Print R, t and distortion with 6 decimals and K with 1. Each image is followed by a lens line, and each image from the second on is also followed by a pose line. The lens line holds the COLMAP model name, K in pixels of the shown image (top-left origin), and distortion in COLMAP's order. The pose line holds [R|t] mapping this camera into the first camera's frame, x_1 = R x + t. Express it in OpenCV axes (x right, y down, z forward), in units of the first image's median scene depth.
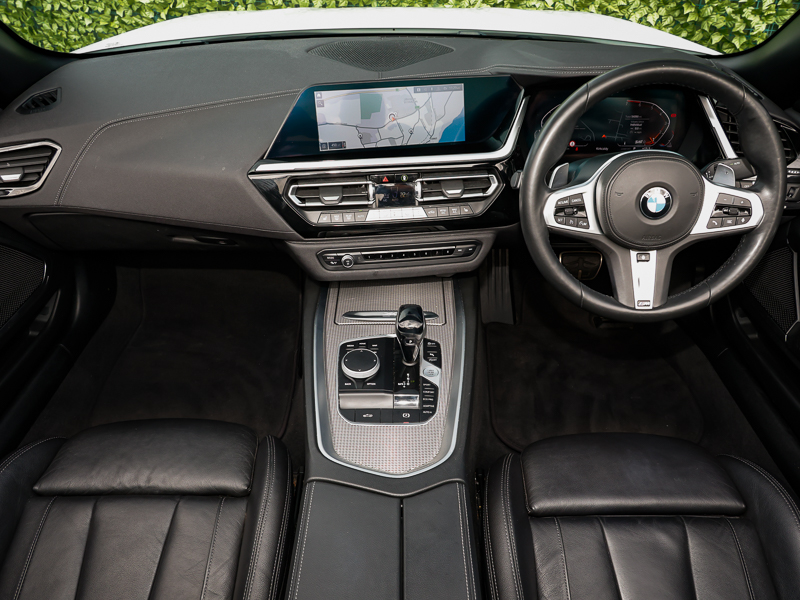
lens RADIAL K [[641.3, 0, 375.0], [0, 641.3, 299.0], [0, 0, 1]] dist [0.003249, -0.007176]
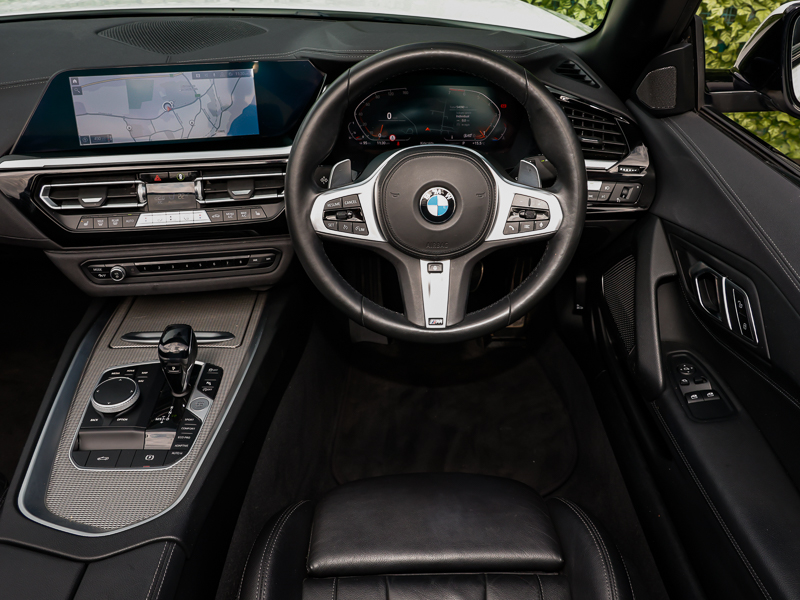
lens RADIAL K [[721.6, 0, 400.9], [0, 721.6, 273.7], [0, 0, 1]] dist [0.005786, 0.008265]
pose [[0.999443, -0.004784, 0.033028, 0.317053], [0.006505, 0.998615, -0.052207, -0.006376], [-0.032732, 0.052393, 0.998090, 0.031620]]
